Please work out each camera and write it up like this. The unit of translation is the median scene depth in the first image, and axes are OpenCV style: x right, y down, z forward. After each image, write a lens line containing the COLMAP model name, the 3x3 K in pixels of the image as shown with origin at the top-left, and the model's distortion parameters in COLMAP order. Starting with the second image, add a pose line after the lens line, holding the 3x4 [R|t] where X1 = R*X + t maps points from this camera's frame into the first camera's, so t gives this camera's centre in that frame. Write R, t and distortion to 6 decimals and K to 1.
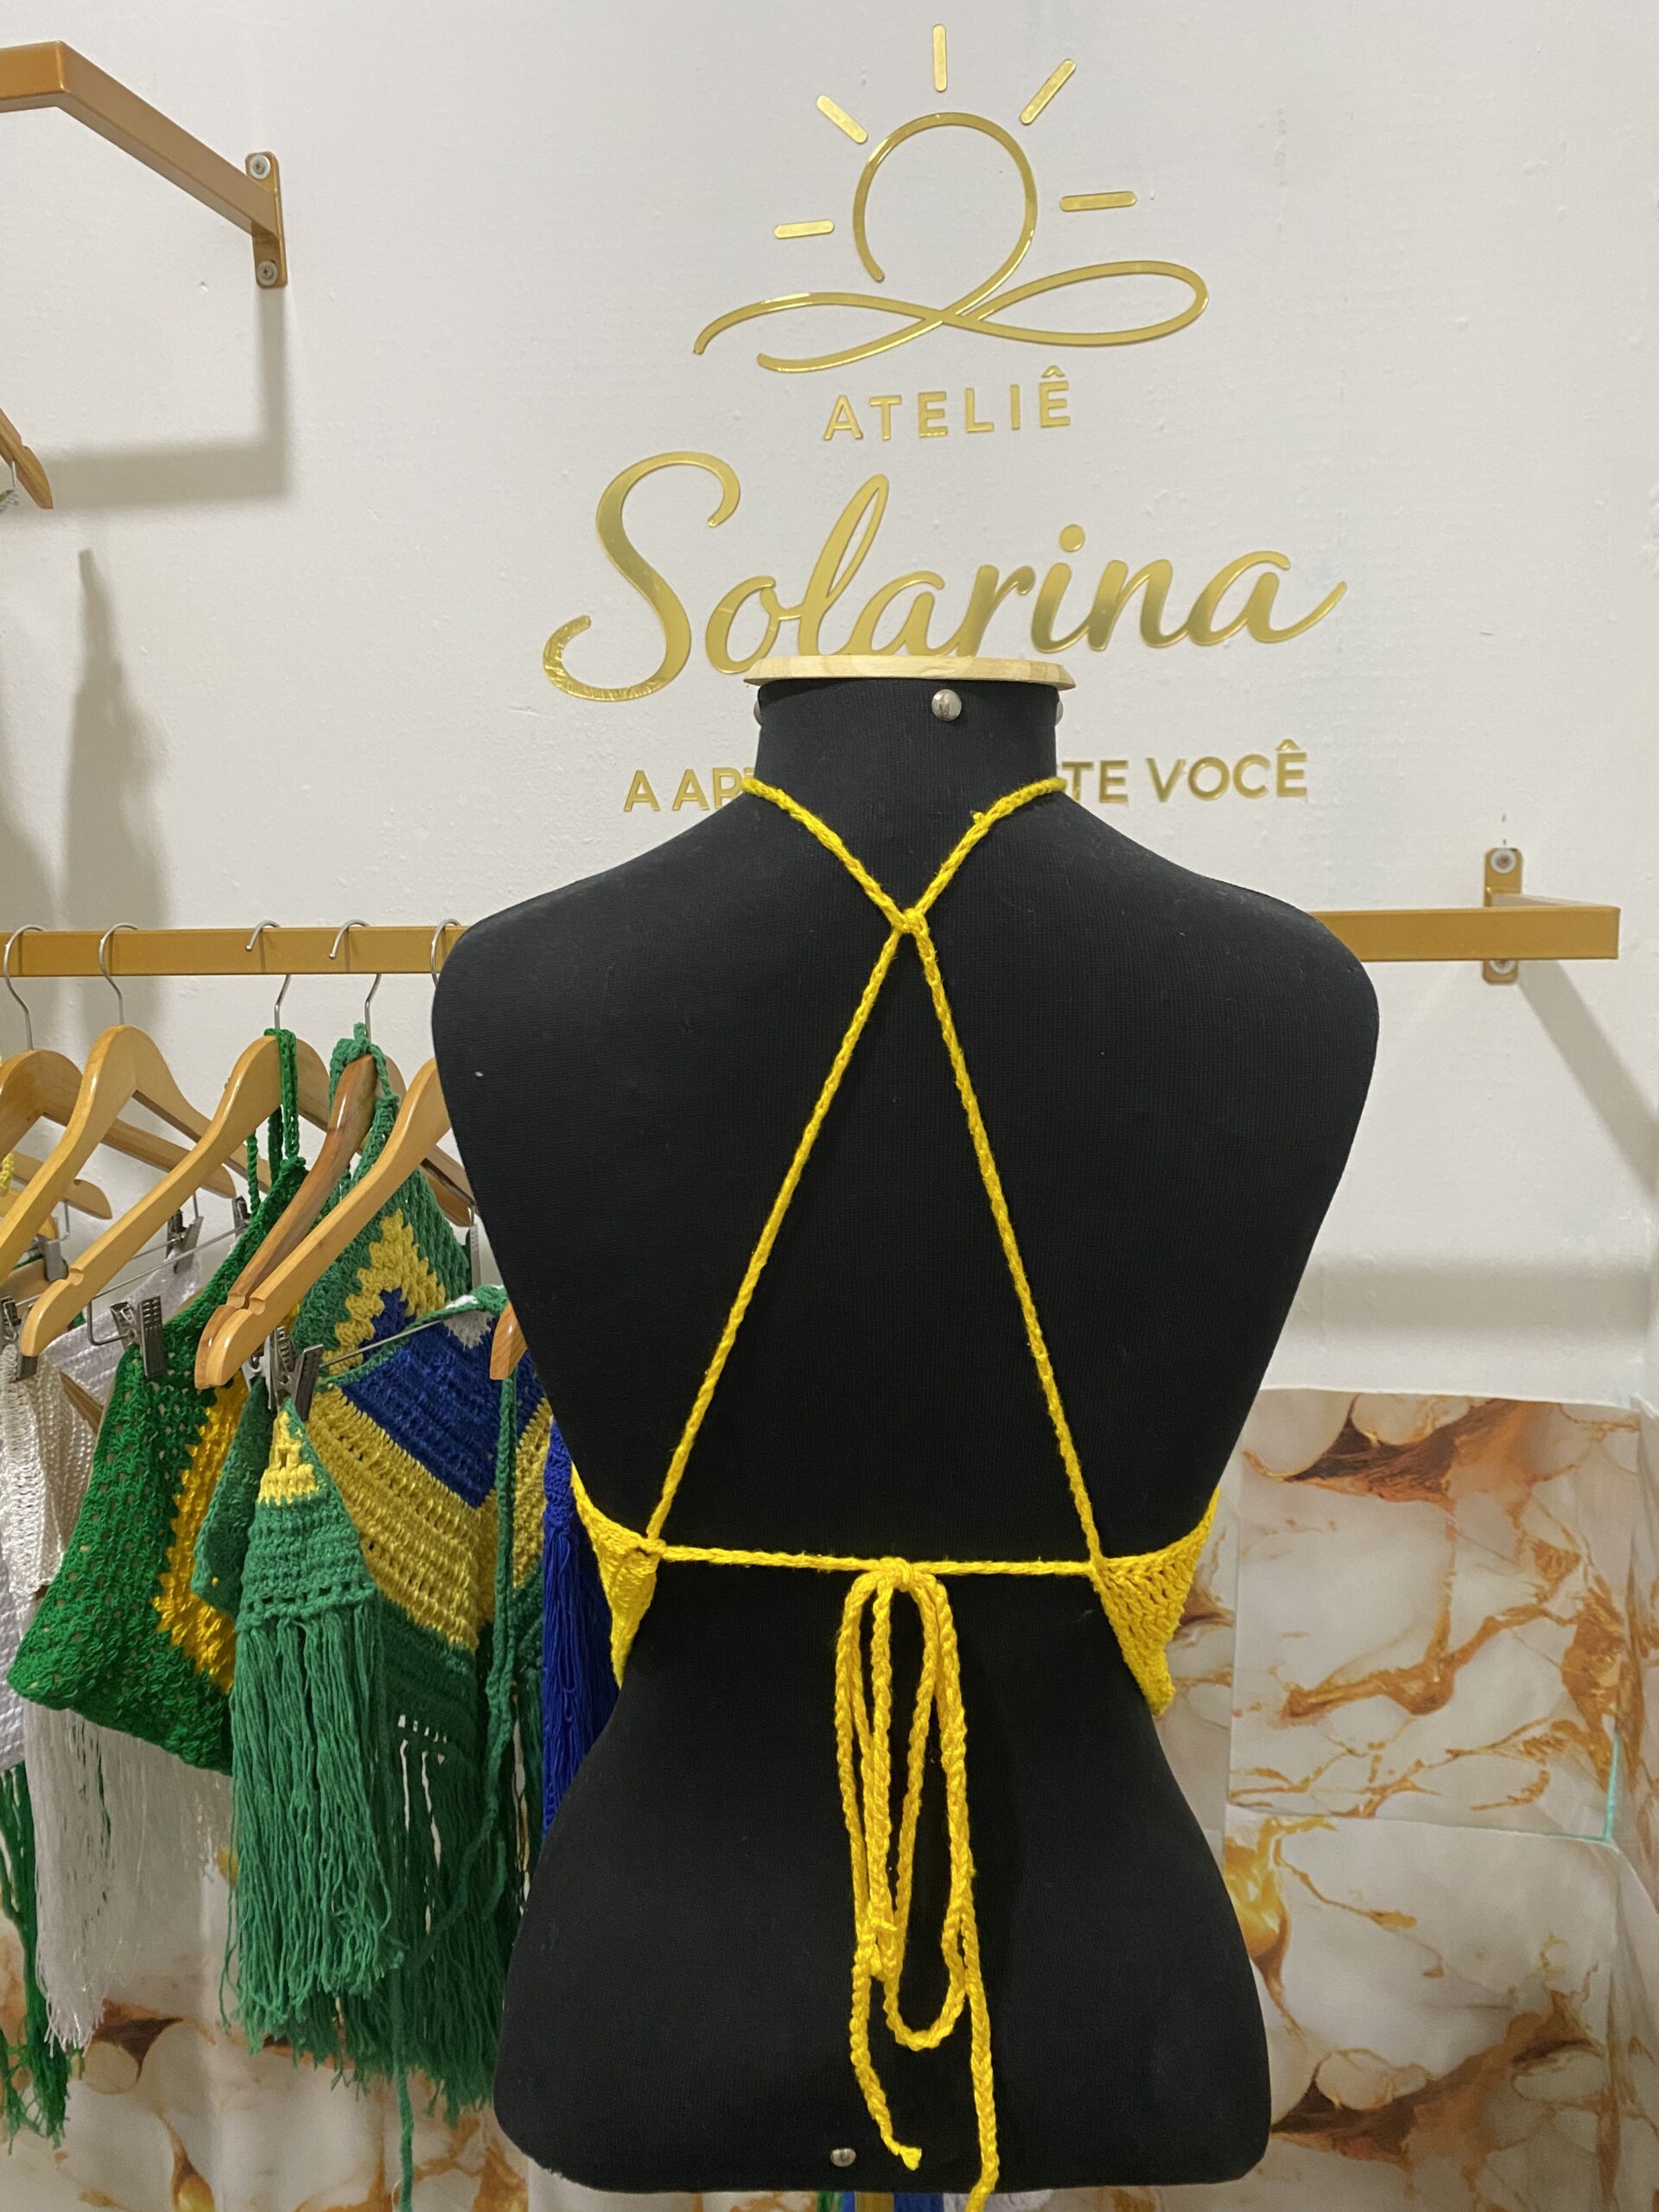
lens RADIAL K [[1717.4, 0, 844.3], [0, 1717.4, 1092.2], [0, 0, 1]] dist [0.001136, -0.002624]
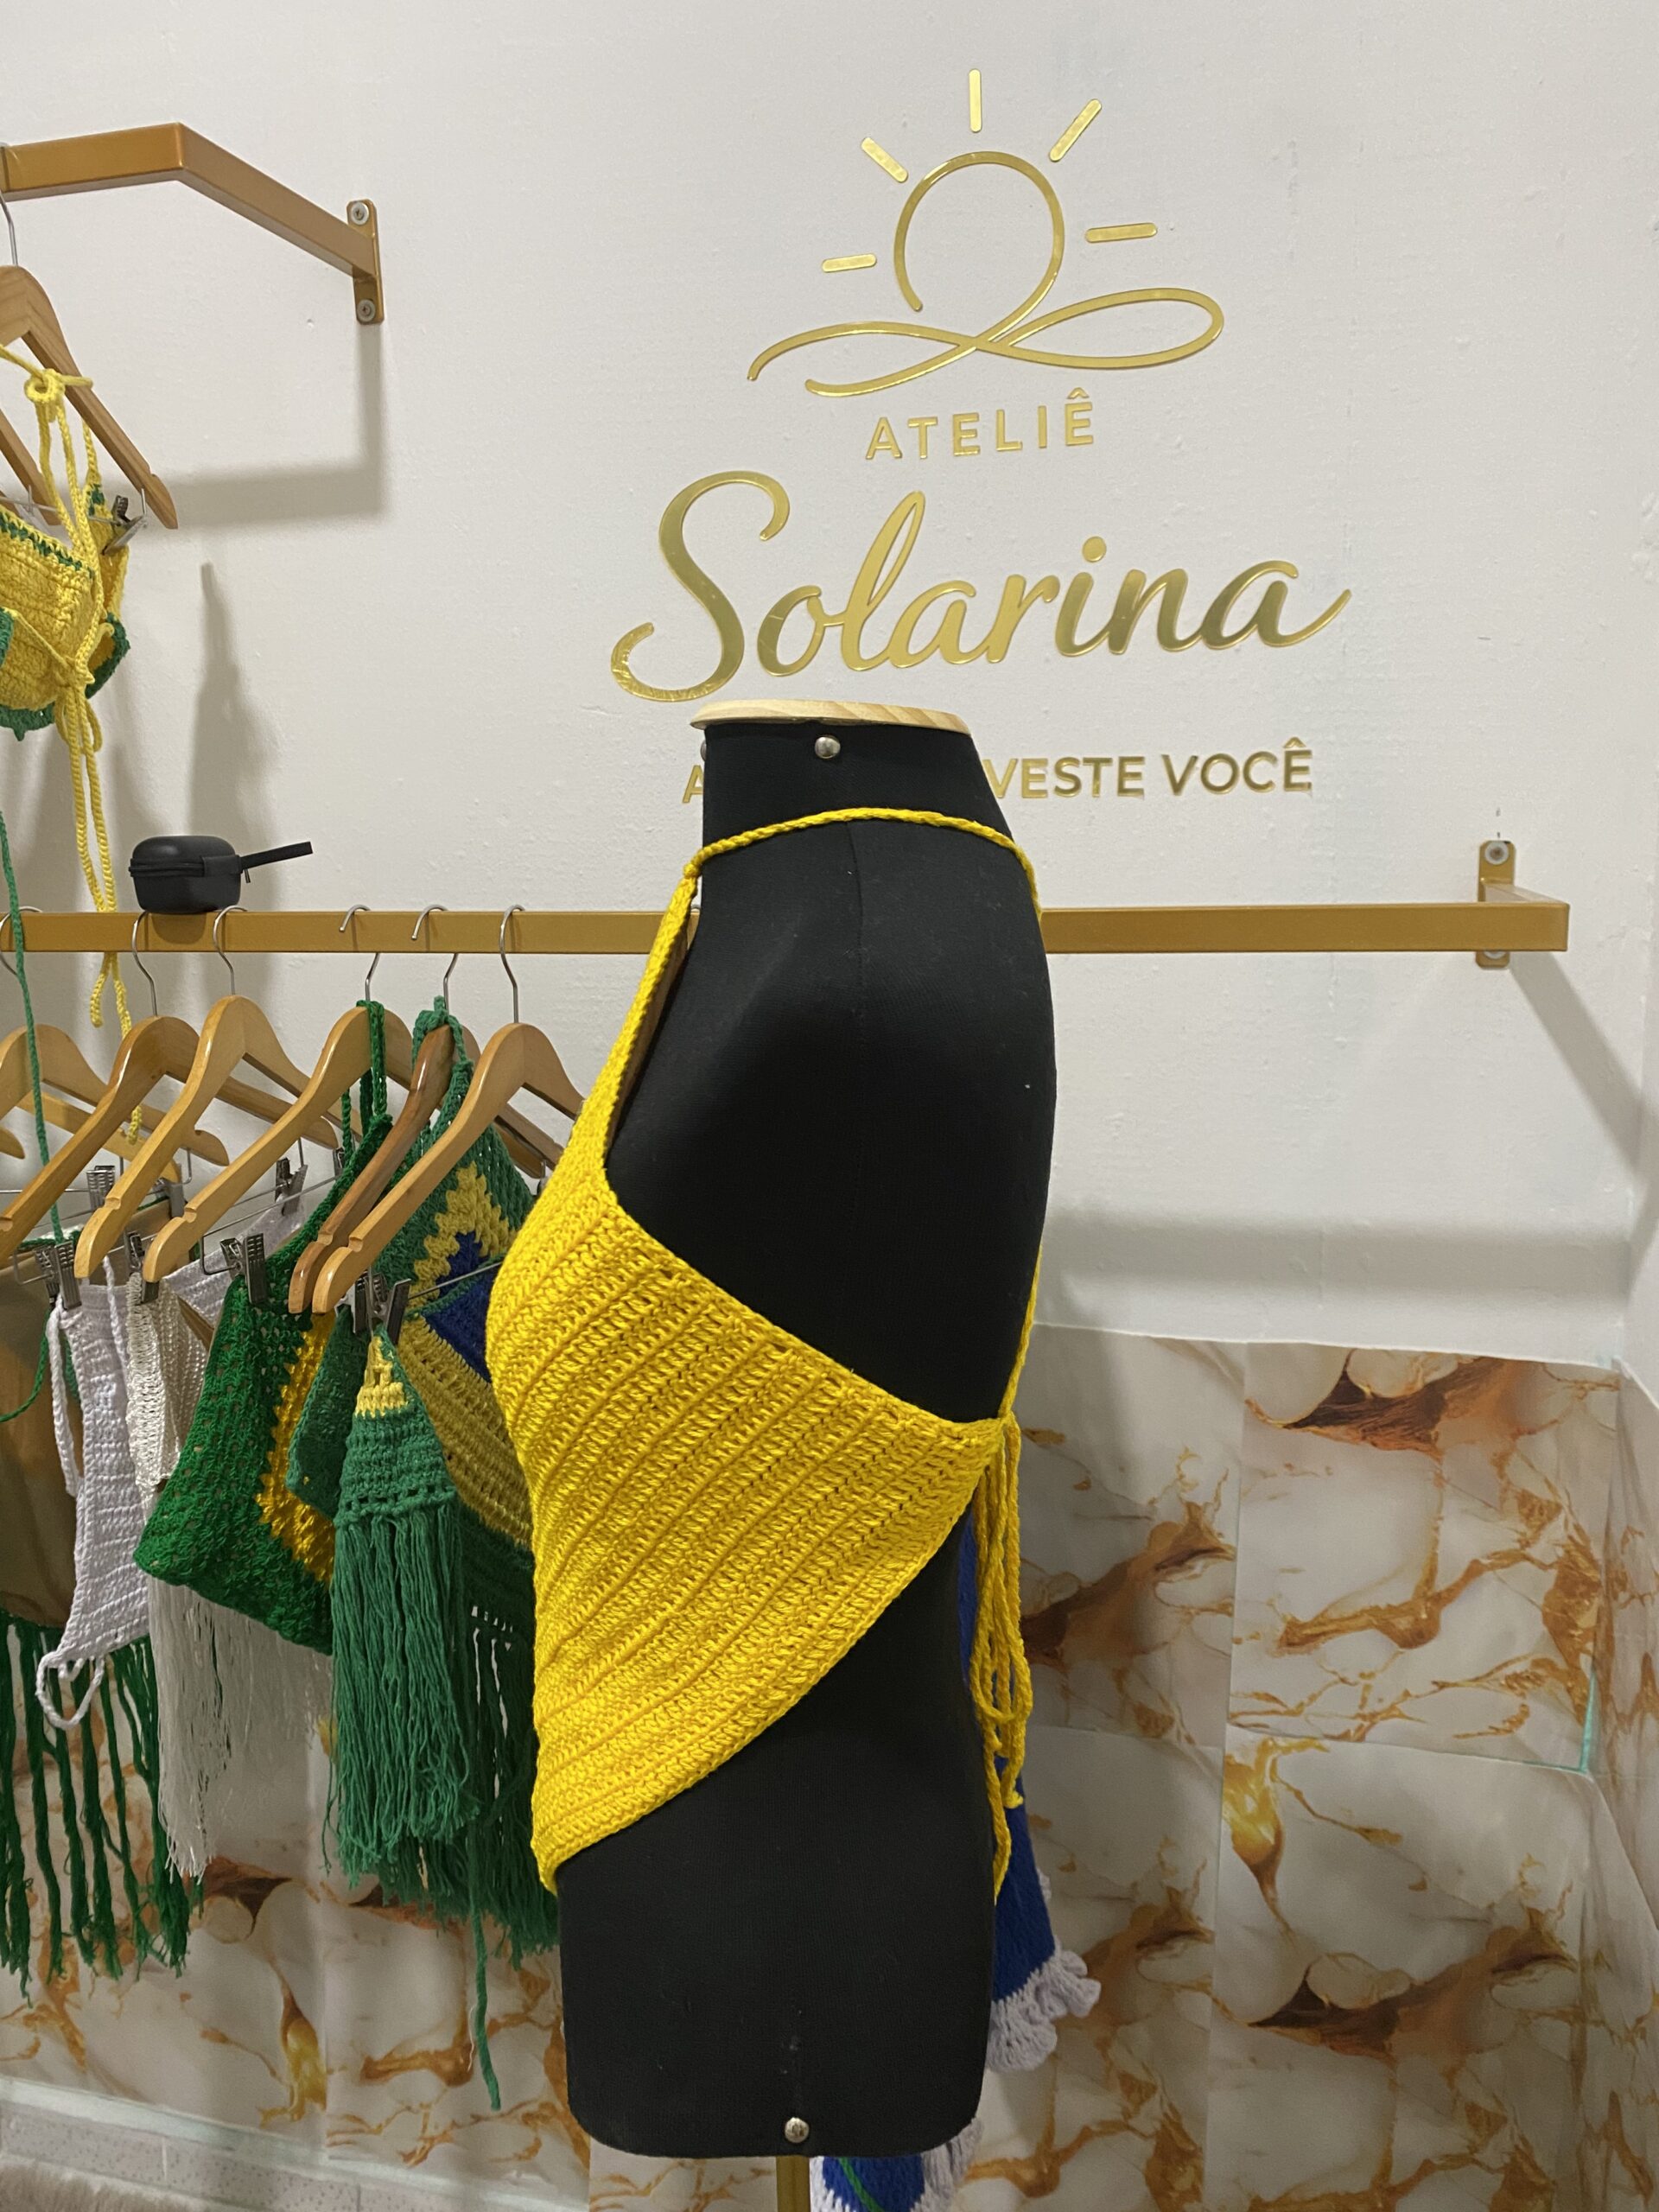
lens RADIAL K [[1717.4, 0, 831.5], [0, 1717.4, 1103.9], [0, 0, 1]] dist [0.001136, -0.002624]
pose [[0.996937, 0.014847, -0.076786, 0.054278], [-0.012470, 0.999431, 0.031338, -0.007199], [0.077207, -0.030285, 0.996555, -0.090364]]
